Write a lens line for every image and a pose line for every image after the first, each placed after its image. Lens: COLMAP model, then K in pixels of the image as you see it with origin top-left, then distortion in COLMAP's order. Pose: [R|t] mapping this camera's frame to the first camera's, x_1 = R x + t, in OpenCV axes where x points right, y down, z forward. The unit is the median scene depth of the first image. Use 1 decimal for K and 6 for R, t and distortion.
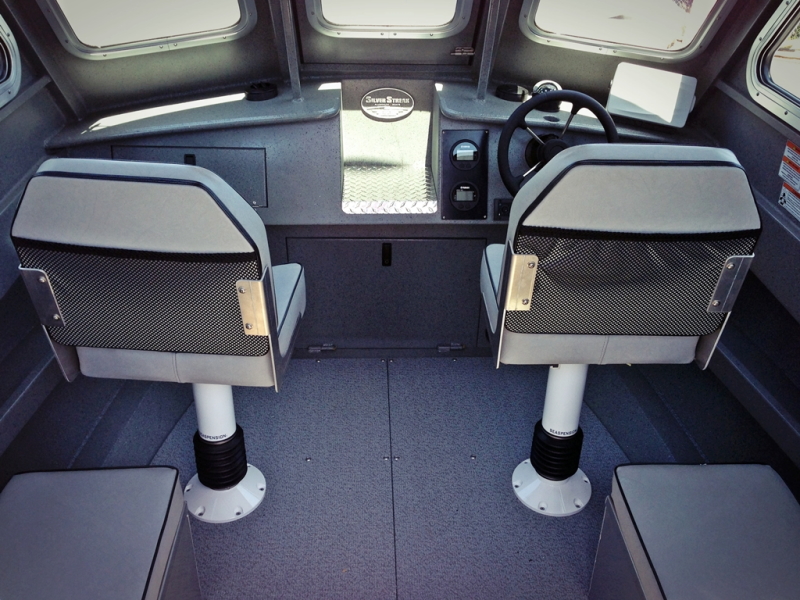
lens RADIAL K [[731.9, 0, 400.0], [0, 731.9, 300.0], [0, 0, 1]] dist [0.133603, -0.202547]
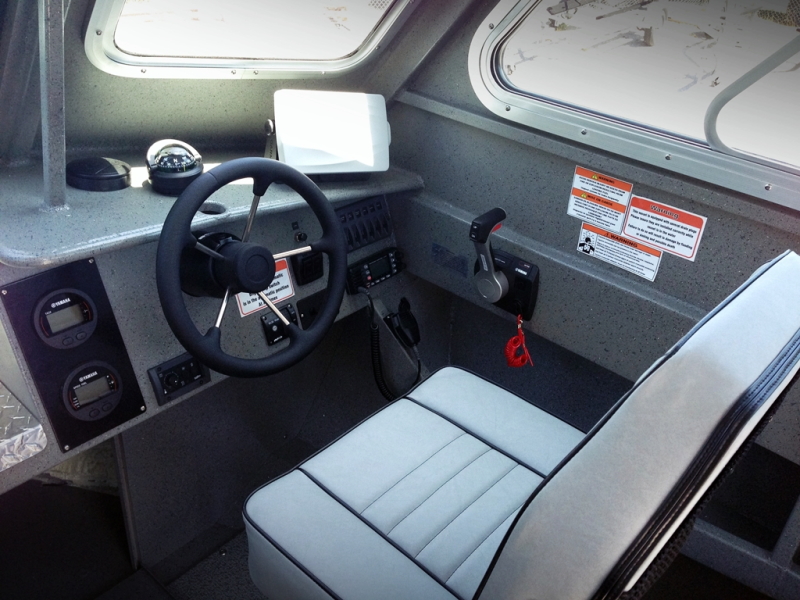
lens RADIAL K [[731.9, 0, 400.0], [0, 731.9, 300.0], [0, 0, 1]] dist [0.133603, -0.202547]
pose [[0.707383, -0.350624, 0.613736, -0.057550], [0.329801, 0.931708, 0.152156, -0.220483], [-0.625173, 0.094778, 0.774710, 0.497009]]
